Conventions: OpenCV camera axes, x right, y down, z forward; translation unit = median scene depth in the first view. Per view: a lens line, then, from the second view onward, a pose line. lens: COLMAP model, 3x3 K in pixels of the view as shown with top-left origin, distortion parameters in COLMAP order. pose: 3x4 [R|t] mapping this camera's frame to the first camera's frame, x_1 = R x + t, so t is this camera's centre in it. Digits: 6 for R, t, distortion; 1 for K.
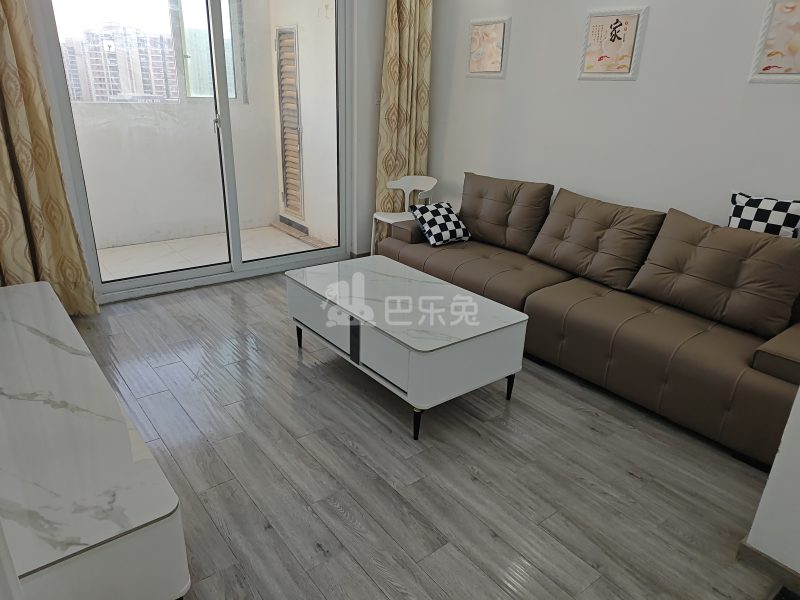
lens RADIAL K [[558.8, 0, 403.9], [0, 558.8, 310.4], [0, 0, 1]] dist [0.054377, -0.079695]
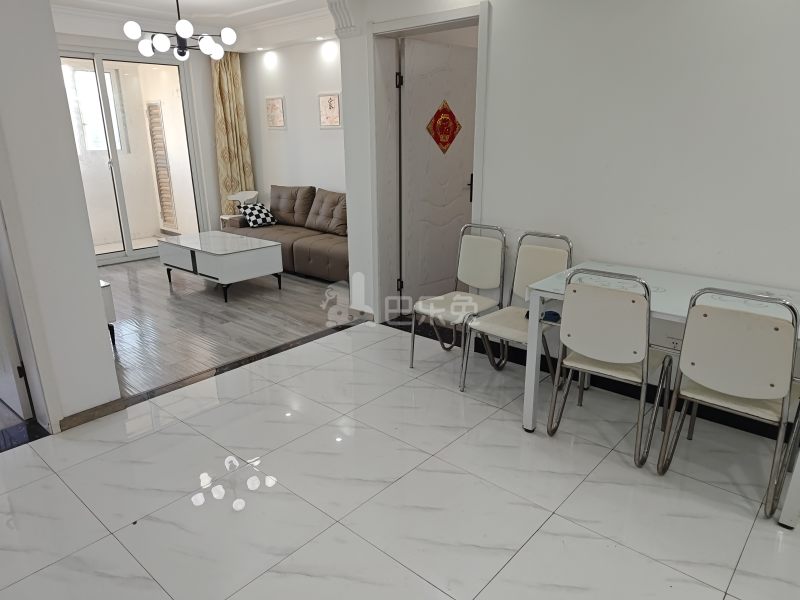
lens RADIAL K [[558.8, 0, 403.9], [0, 558.8, 310.4], [0, 0, 1]] dist [0.054377, -0.079695]
pose [[0.983058, -0.096226, 0.156003, 0.200892], [0.107200, 0.992207, -0.063505, 0.271991], [-0.148676, 0.079153, 0.985713, -0.675309]]
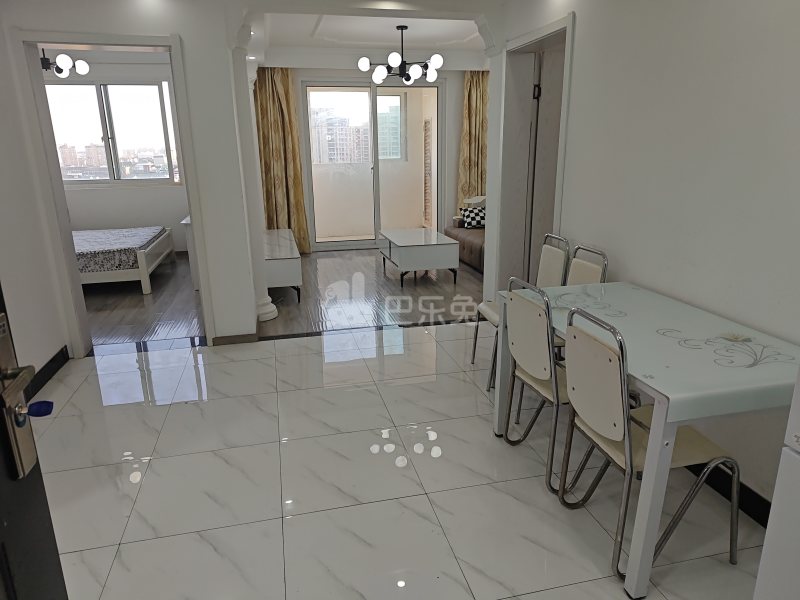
lens RADIAL K [[552.5, 0, 397.6], [0, 552.5, 314.0], [0, 0, 1]] dist [0.000802, -0.002463]
pose [[0.904514, 0.075674, -0.419677, 0.605129], [-0.114203, 0.991168, -0.067414, 0.302593], [0.410868, 0.108905, 0.905167, -0.699890]]
